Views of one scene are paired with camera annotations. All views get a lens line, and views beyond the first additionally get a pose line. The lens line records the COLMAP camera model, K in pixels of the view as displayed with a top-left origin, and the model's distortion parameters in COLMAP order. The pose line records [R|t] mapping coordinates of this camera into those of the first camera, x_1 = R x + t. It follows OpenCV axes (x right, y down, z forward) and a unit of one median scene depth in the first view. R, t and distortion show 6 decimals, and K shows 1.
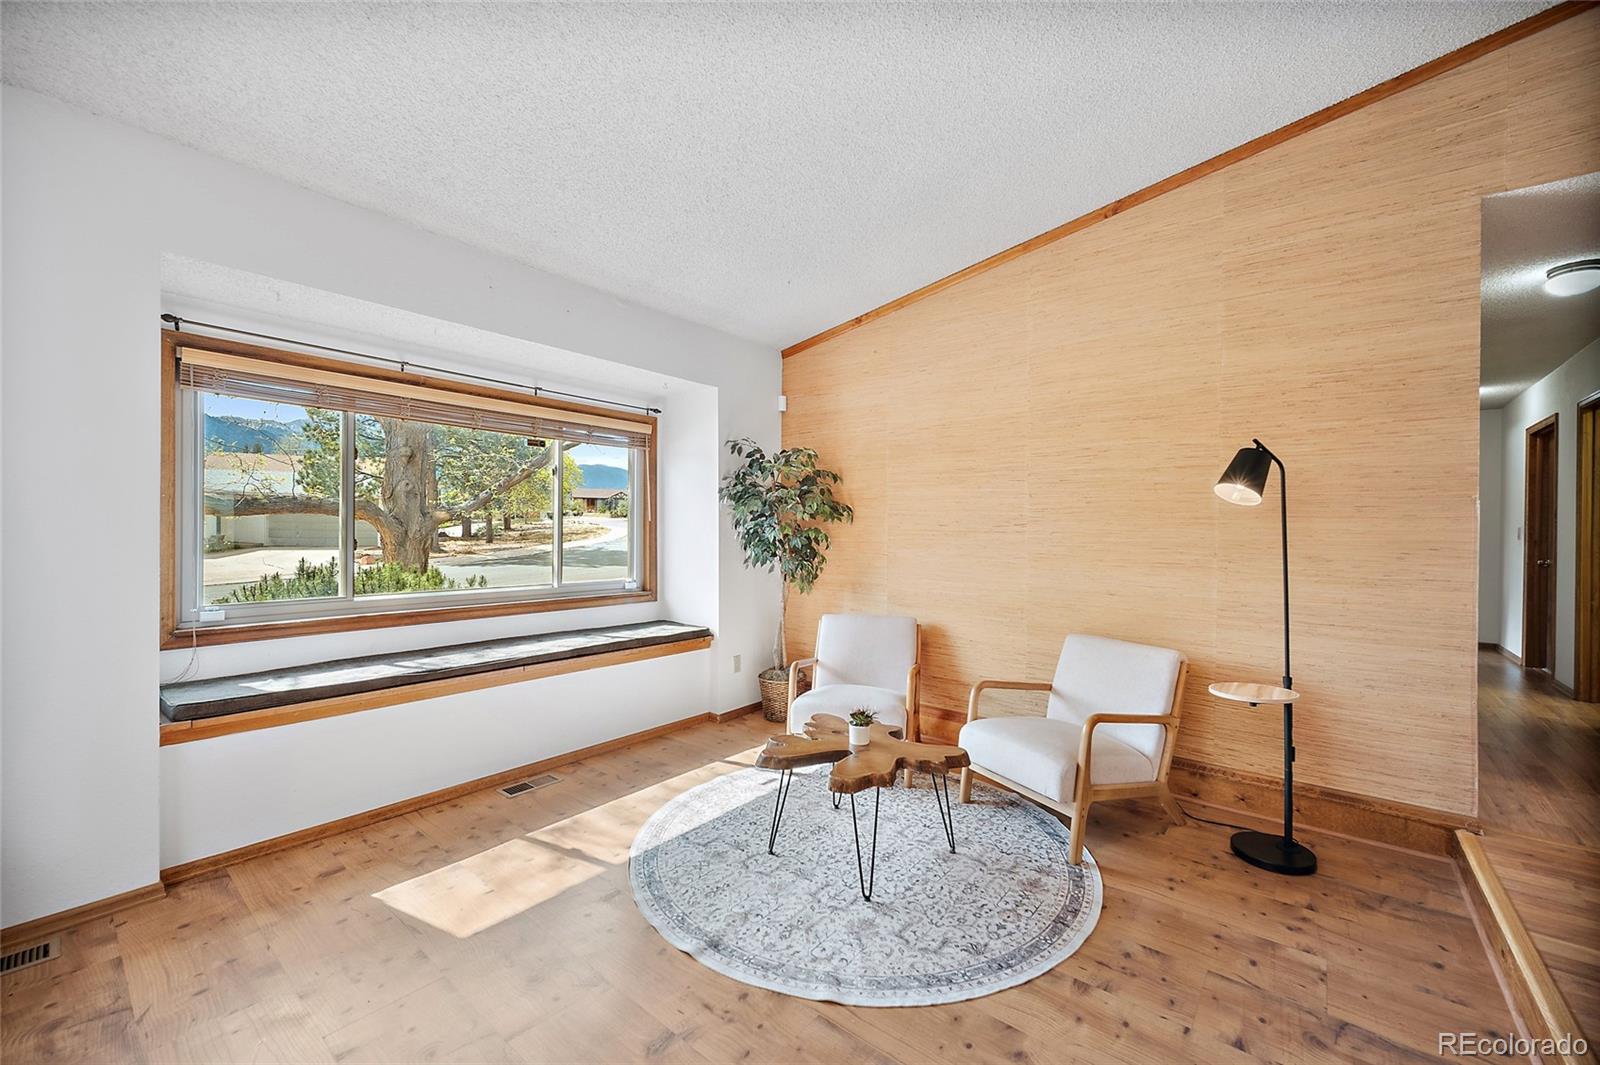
lens RADIAL K [[630.0, 0, 800.1], [0, 630.0, 533.0], [0, 0, 1]] dist [-0.000446, -0.000768]
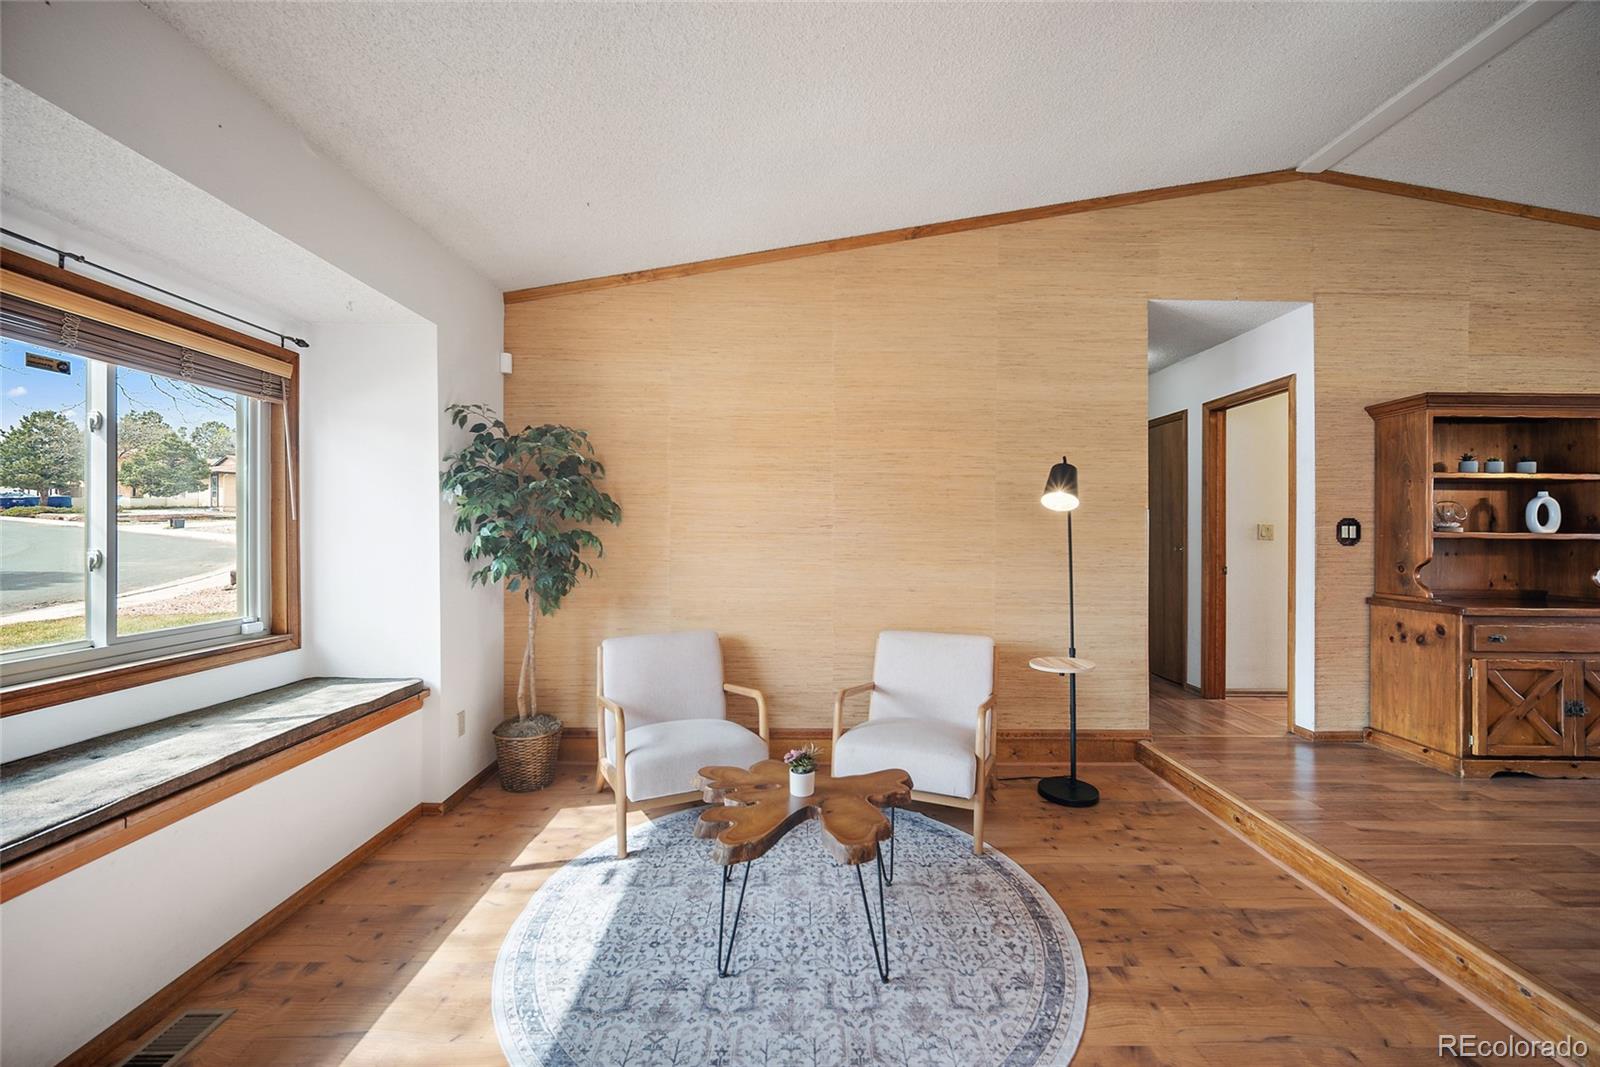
lens RADIAL K [[630.0, 0, 798.9], [0, 630.0, 531.4], [0, 0, 1]] dist [-0.000446, -0.000768]
pose [[0.774219, -0.005726, 0.632892, -0.334297], [0.006649, 0.999977, 0.000914, -0.006202], [-0.632883, 0.003501, 0.774239, 0.285983]]
